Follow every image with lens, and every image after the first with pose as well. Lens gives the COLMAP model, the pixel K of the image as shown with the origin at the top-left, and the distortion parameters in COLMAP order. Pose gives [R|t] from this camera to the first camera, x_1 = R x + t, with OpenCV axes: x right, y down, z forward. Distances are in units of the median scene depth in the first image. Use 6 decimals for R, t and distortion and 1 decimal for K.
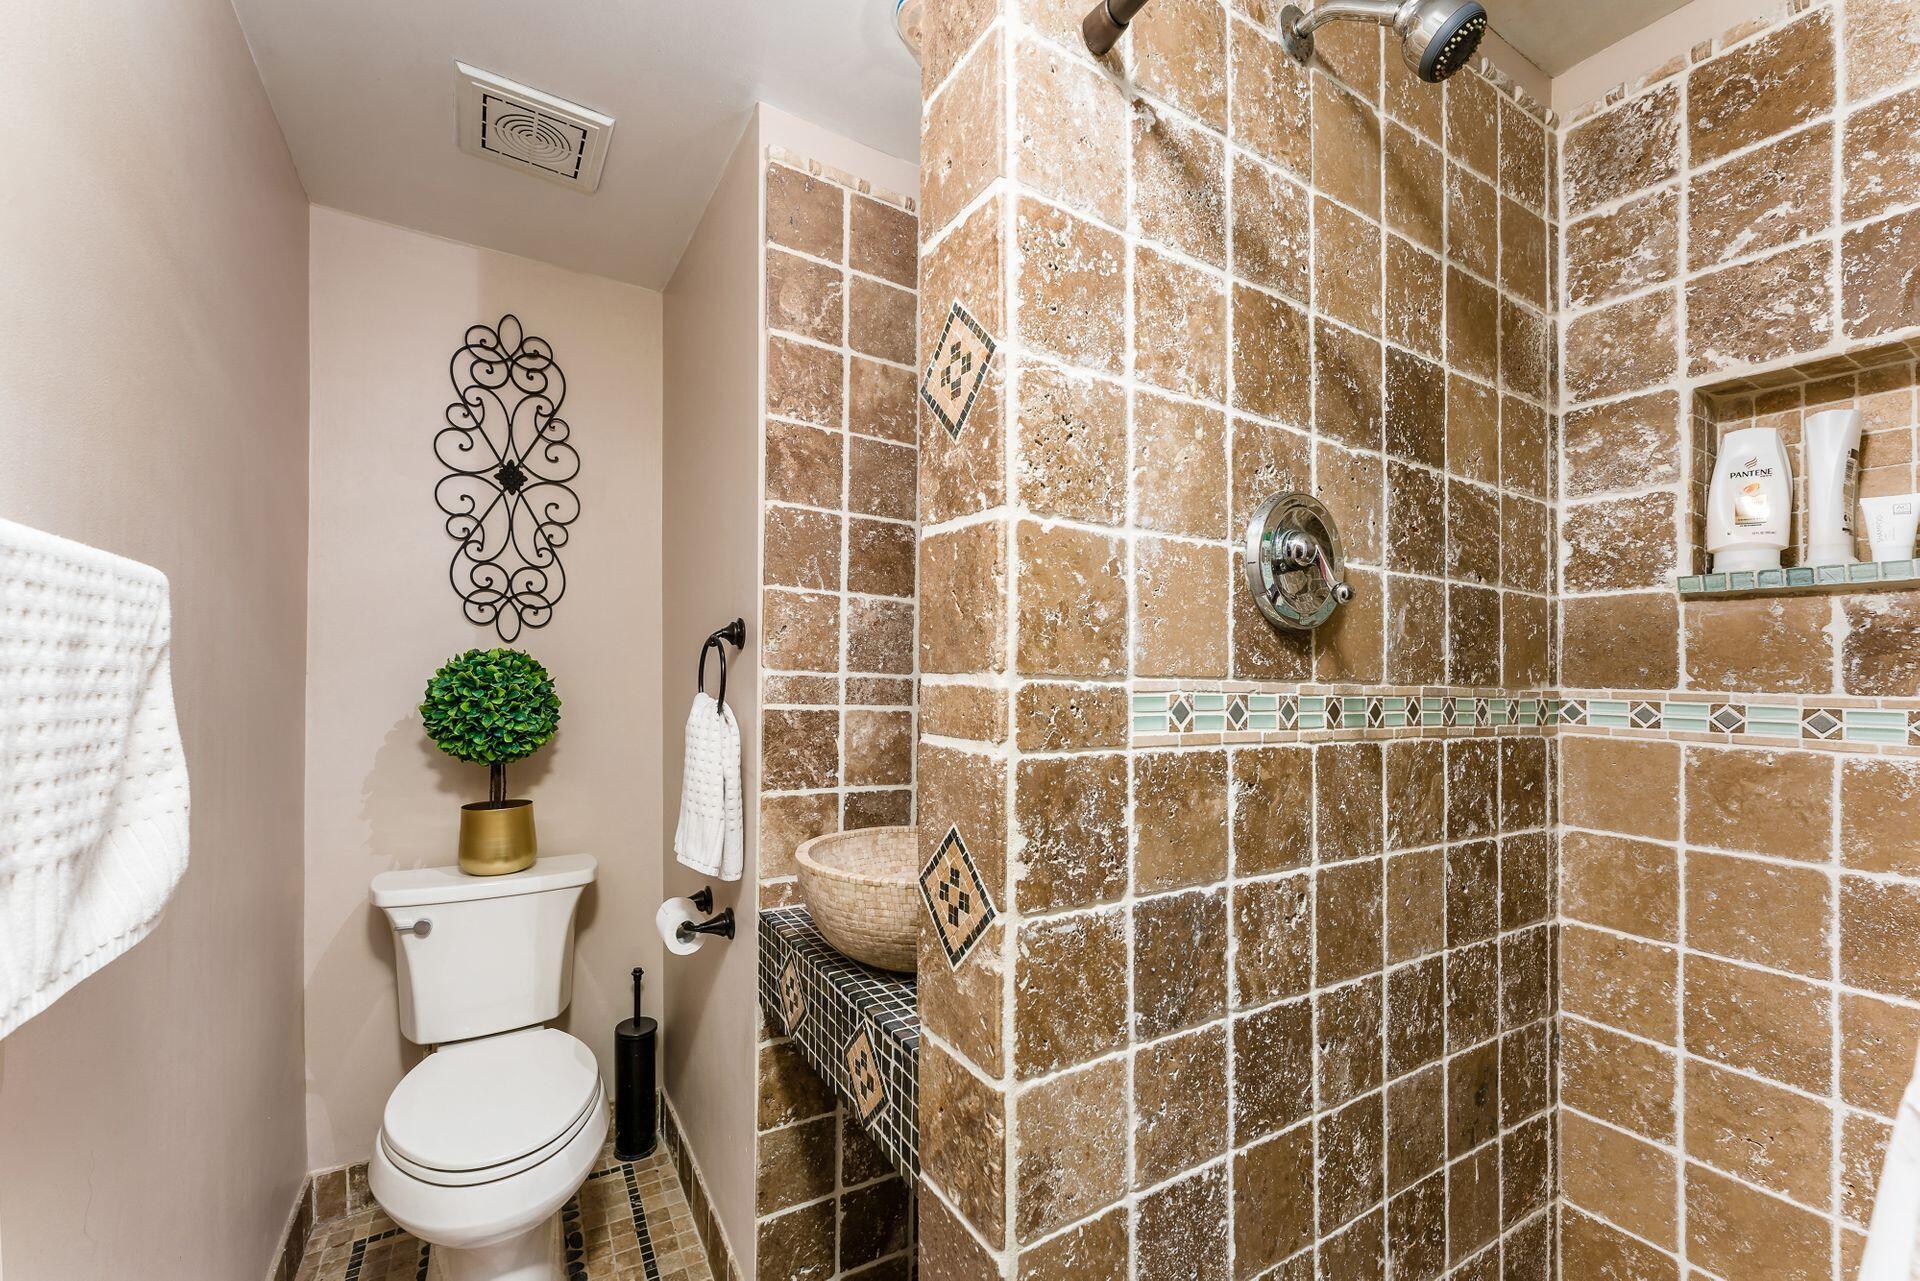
lens RADIAL K [[753.7, 0, 951.5], [0, 753.7, 658.3], [0, 0, 1]] dist [-0.000785, 0.000542]
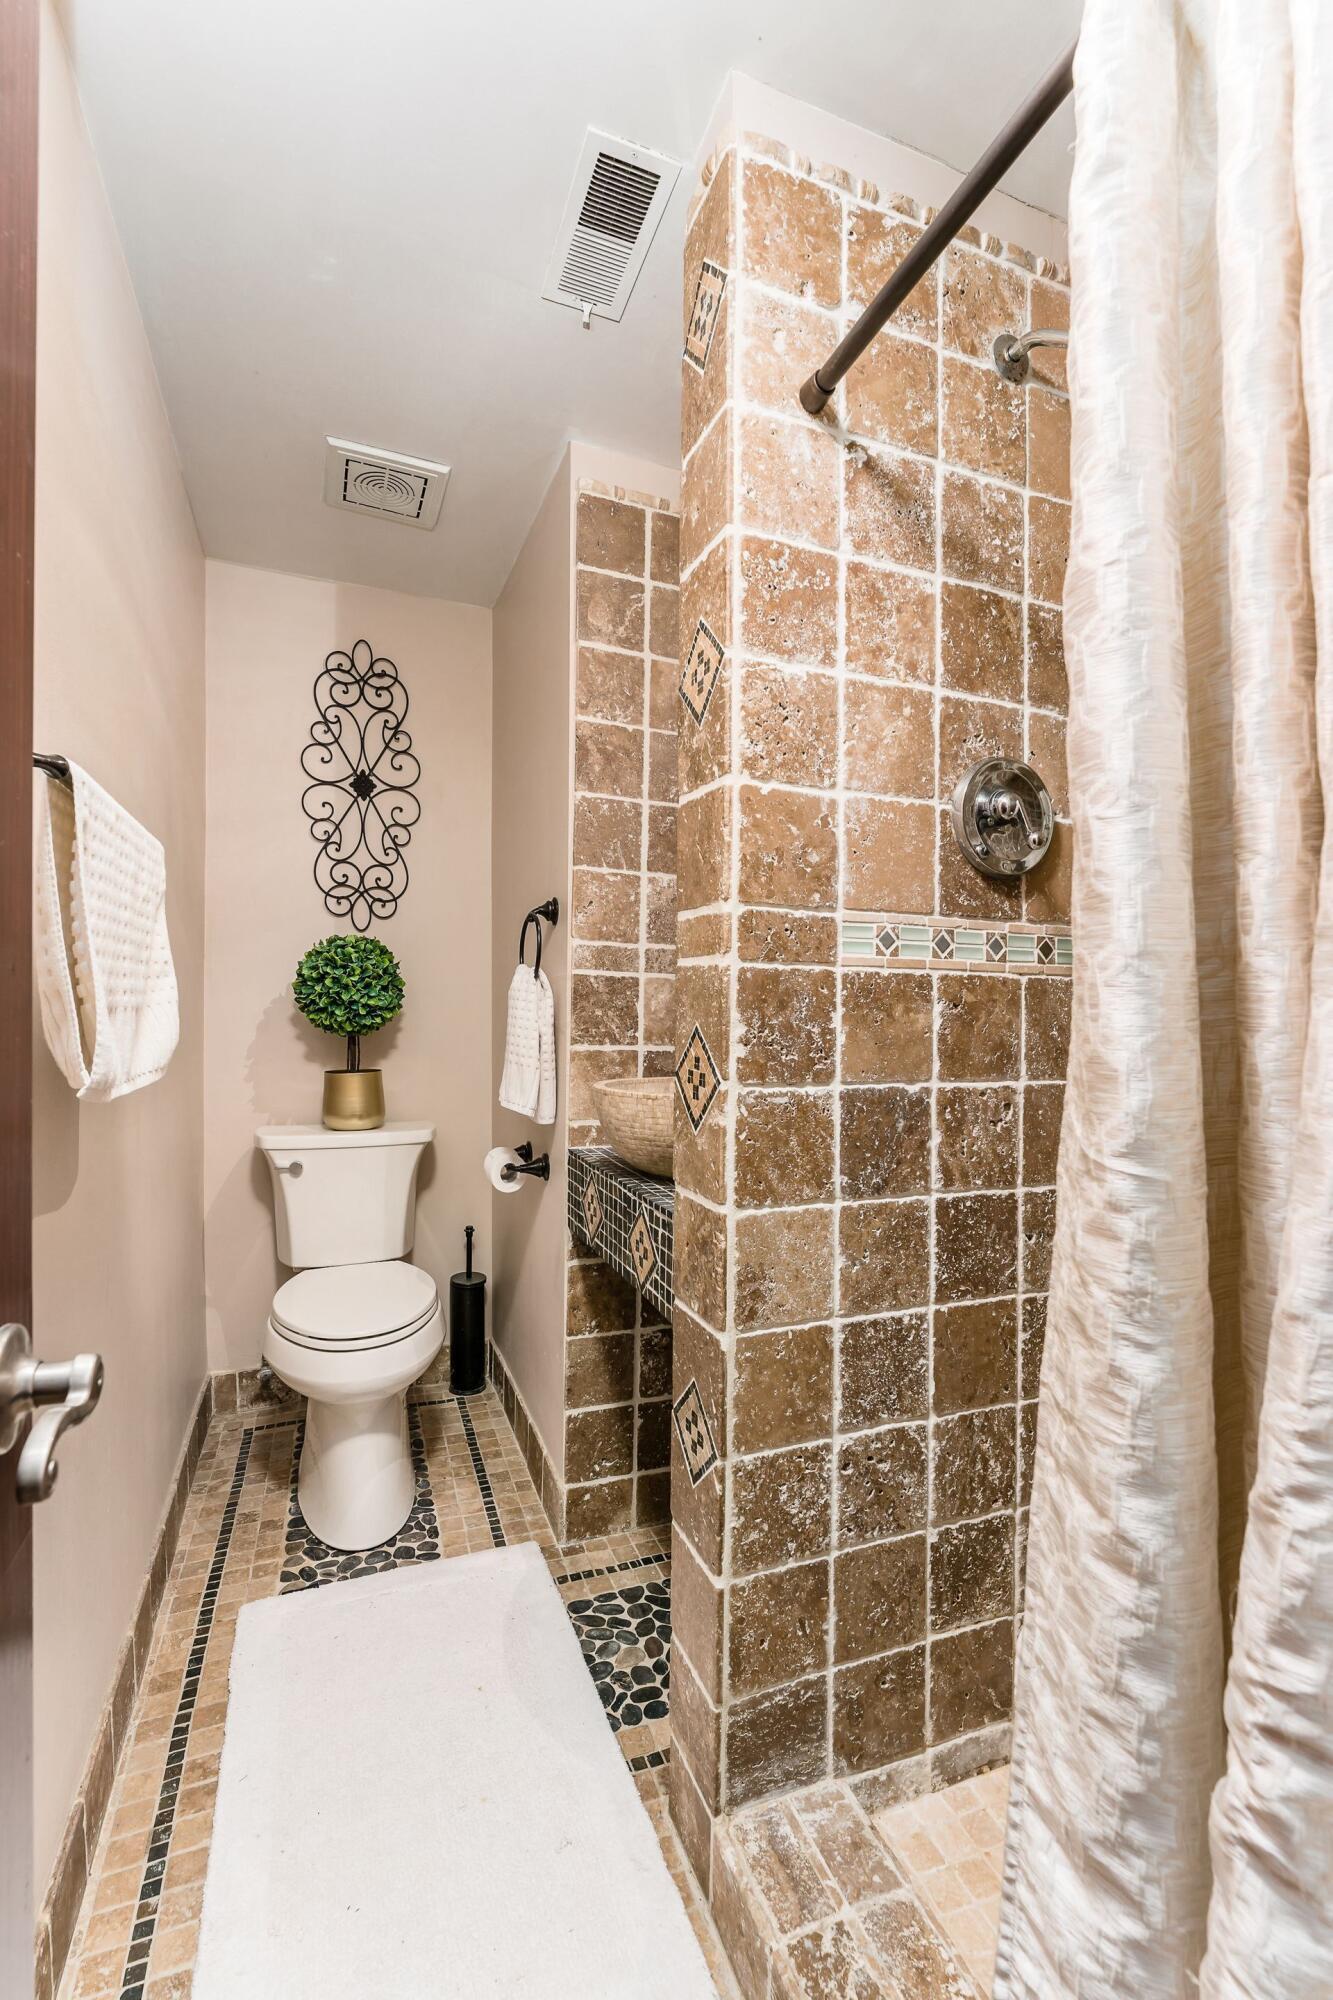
lens RADIAL K [[877.1, 0, 670.7], [0, 877.1, 994.0], [0, 0, 1]] dist [-0.000759, 0.000133]
pose [[0.984961, 0.000323, -0.172775, 0.176089], [-0.000577, 0.999999, -0.001419, 0.138391], [0.172775, 0.001497, 0.984960, -0.394876]]
